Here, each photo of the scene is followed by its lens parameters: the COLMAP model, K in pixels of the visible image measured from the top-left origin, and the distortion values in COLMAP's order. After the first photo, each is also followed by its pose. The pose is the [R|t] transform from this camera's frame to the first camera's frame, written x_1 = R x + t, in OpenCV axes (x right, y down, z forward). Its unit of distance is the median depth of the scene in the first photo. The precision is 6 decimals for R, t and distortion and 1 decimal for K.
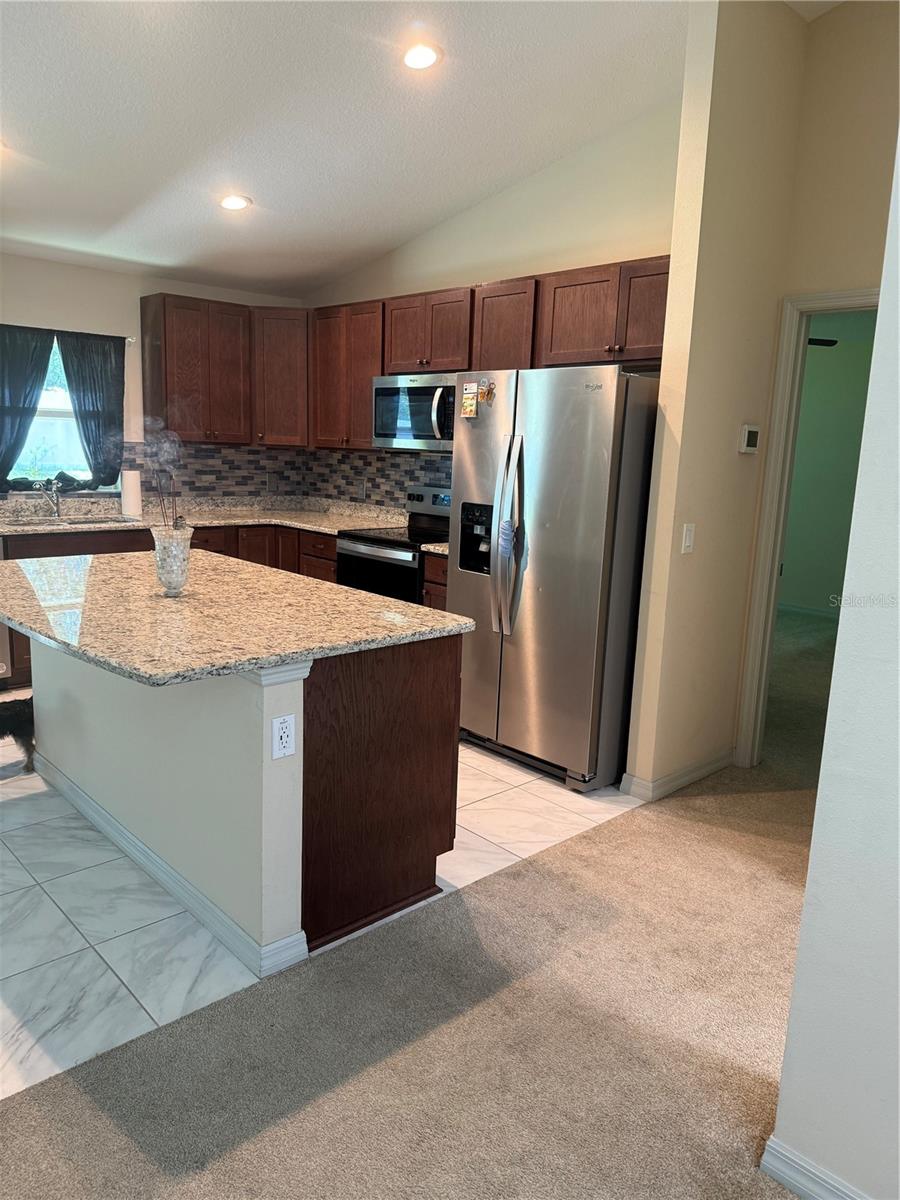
lens RADIAL K [[843.6, 0, 450.0], [0, 843.6, 600.0], [0, 0, 1]] dist [0.085590, -0.085334]
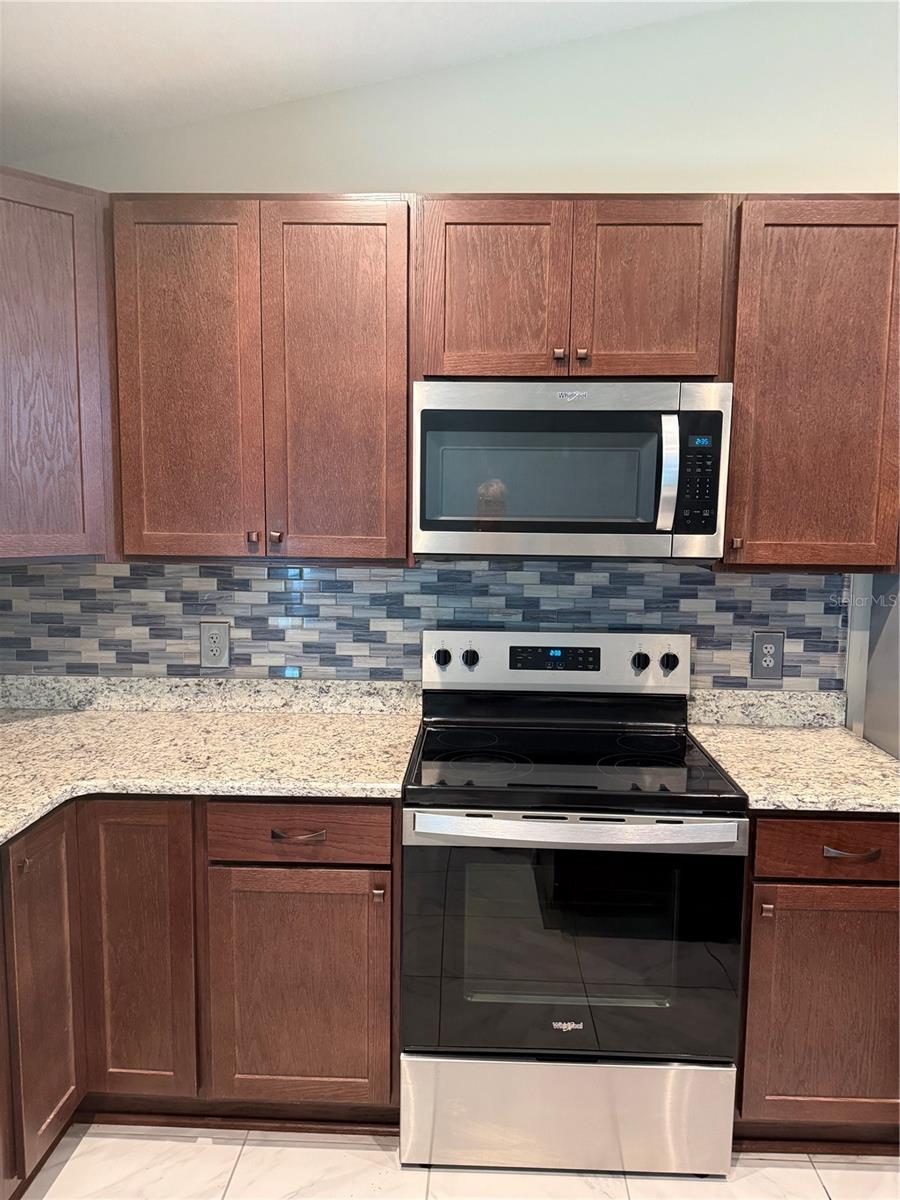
lens RADIAL K [[843.6, 0, 450.0], [0, 843.6, 600.0], [0, 0, 1]] dist [0.085590, -0.085334]
pose [[0.706485, -0.110246, 0.699089, -0.326180], [0.144750, 0.989420, 0.009750, -0.145081], [-0.692768, 0.094305, 0.714968, 0.633837]]
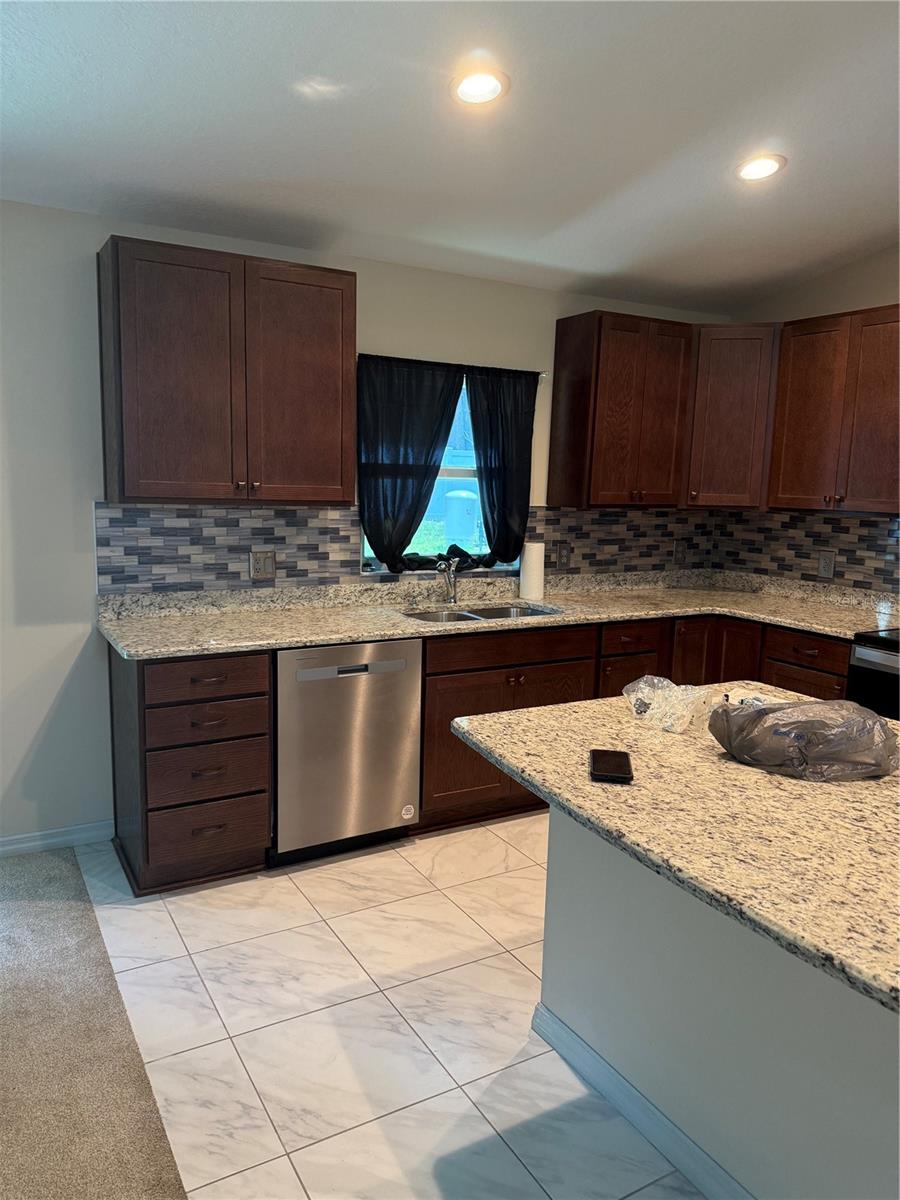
lens RADIAL K [[862.2, 0, 450.0], [0, 862.2, 600.0], [0, 0, 1]] dist [0.224708, -0.459781]
pose [[0.975994, 0.021728, -0.216712, -0.262494], [-0.032342, 0.998438, -0.045551, -0.057603], [0.215384, 0.051467, 0.975172, 0.202417]]
